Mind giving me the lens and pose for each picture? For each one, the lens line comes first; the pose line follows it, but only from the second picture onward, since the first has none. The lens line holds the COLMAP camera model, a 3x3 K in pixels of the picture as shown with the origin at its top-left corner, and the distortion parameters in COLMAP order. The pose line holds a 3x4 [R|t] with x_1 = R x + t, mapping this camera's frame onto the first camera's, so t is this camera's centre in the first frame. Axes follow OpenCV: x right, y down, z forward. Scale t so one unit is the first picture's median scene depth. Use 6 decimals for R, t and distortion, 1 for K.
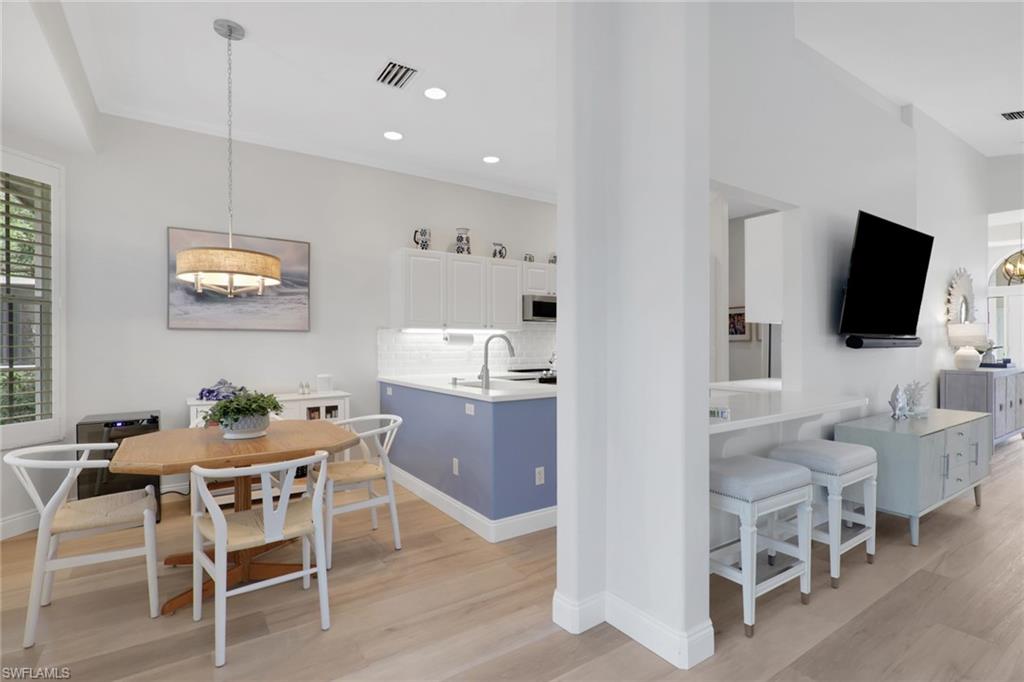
lens RADIAL K [[508.3, 0, 507.6], [0, 508.3, 344.1], [0, 0, 1]] dist [-0.021244, 0.000064]
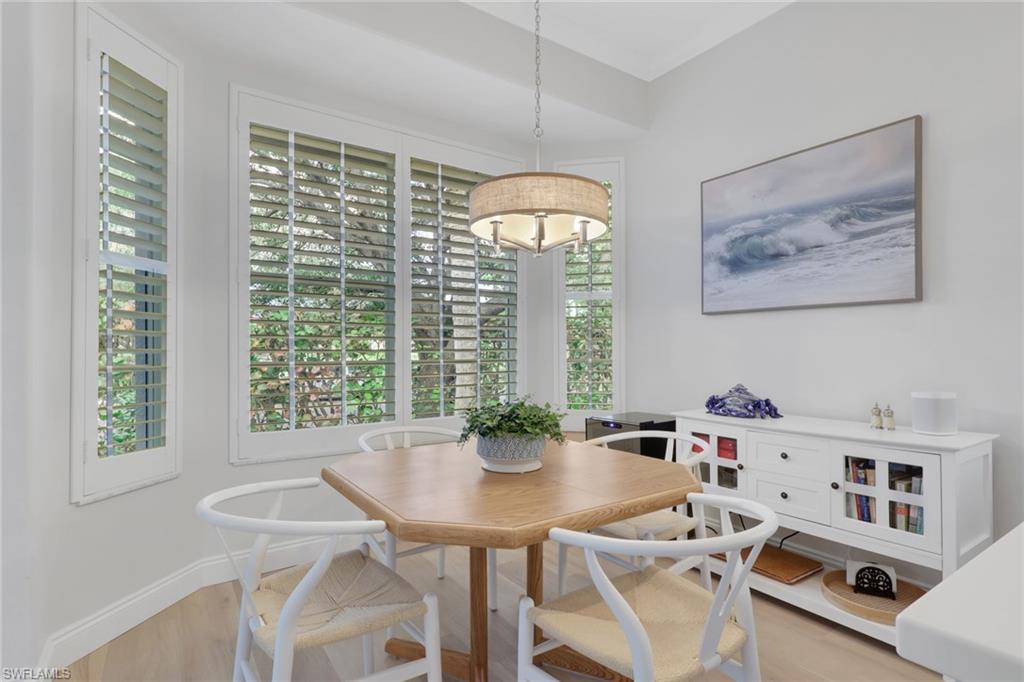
lens RADIAL K [[499.7, 0, 485.2], [0, 499.7, 342.5], [0, 0, 1]] dist [0.002107, 0.000453]
pose [[0.004880, -0.011387, -0.999923, 0.086715], [0.004397, 0.999926, -0.011366, 0.019854], [0.999978, -0.004341, 0.004929, 0.648343]]
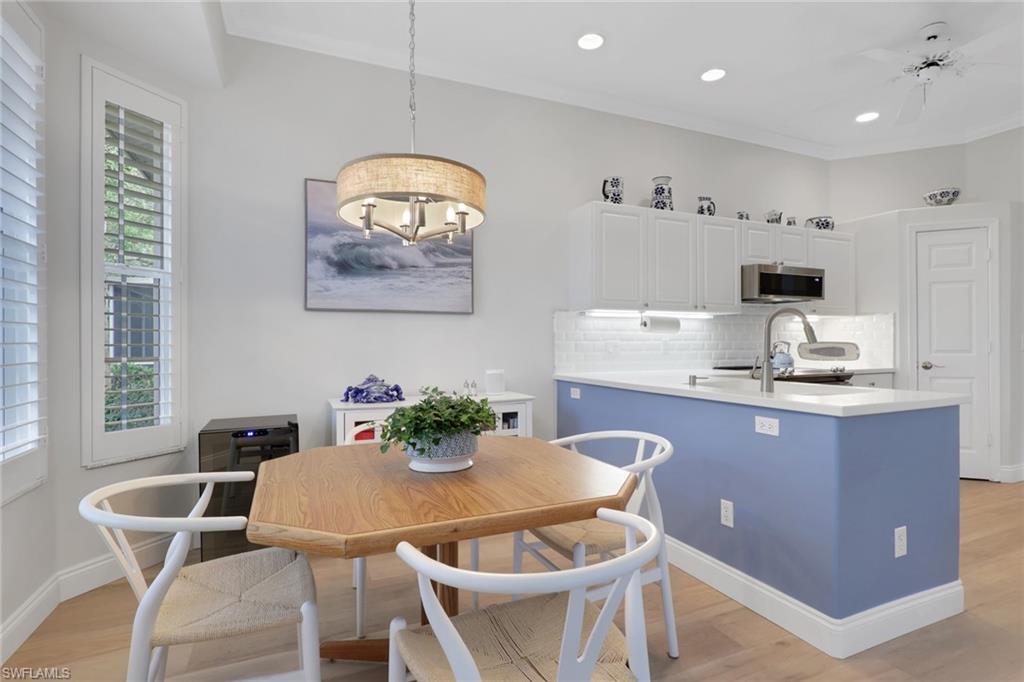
lens RADIAL K [[508.3, 0, 507.6], [0, 508.3, 344.1], [0, 0, 1]] dist [-0.021244, 0.000064]
pose [[0.985263, -0.000667, -0.171046, -0.228910], [0.000494, 0.999999, -0.001050, 0.023606], [0.171047, 0.000950, 0.985262, 0.276715]]
